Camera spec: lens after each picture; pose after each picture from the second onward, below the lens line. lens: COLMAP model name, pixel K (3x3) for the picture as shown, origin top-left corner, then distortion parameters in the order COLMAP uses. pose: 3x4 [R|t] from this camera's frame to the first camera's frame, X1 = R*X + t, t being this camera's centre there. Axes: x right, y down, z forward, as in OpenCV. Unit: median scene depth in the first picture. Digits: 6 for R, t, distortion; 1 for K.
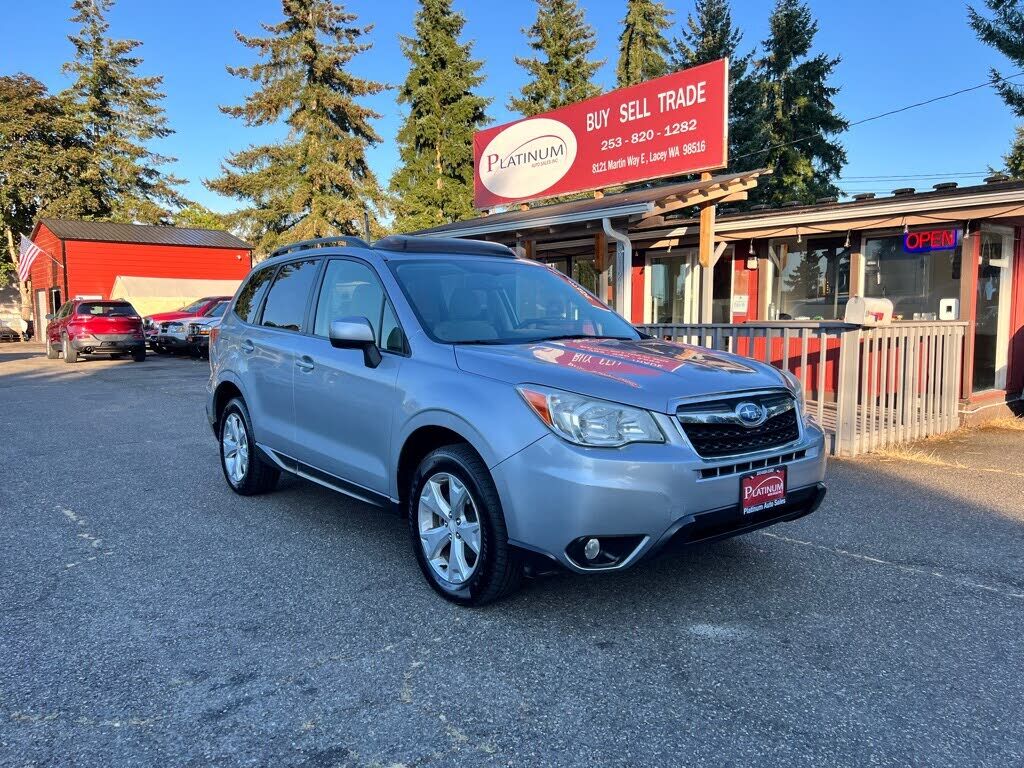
lens RADIAL K [[752.1, 0, 512.0], [0, 752.1, 384.0], [0, 0, 1]] dist [-0.000975, -0.000267]
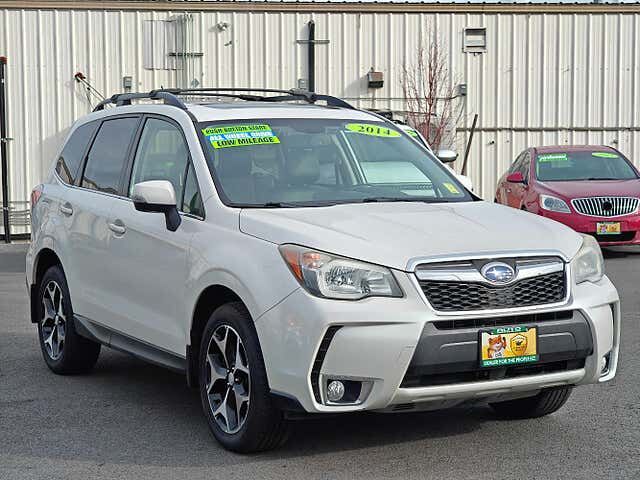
lens RADIAL K [[1283.9, 0, 320.0], [0, 1283.9, 240.0], [0, 0, 1]] dist [0.041603, 0.102890]
pose [[0.983854, 0.005941, -0.178874, 0.344064], [-0.010635, 0.999624, -0.025291, 0.035352], [0.178657, 0.026785, 0.983547, -0.711828]]
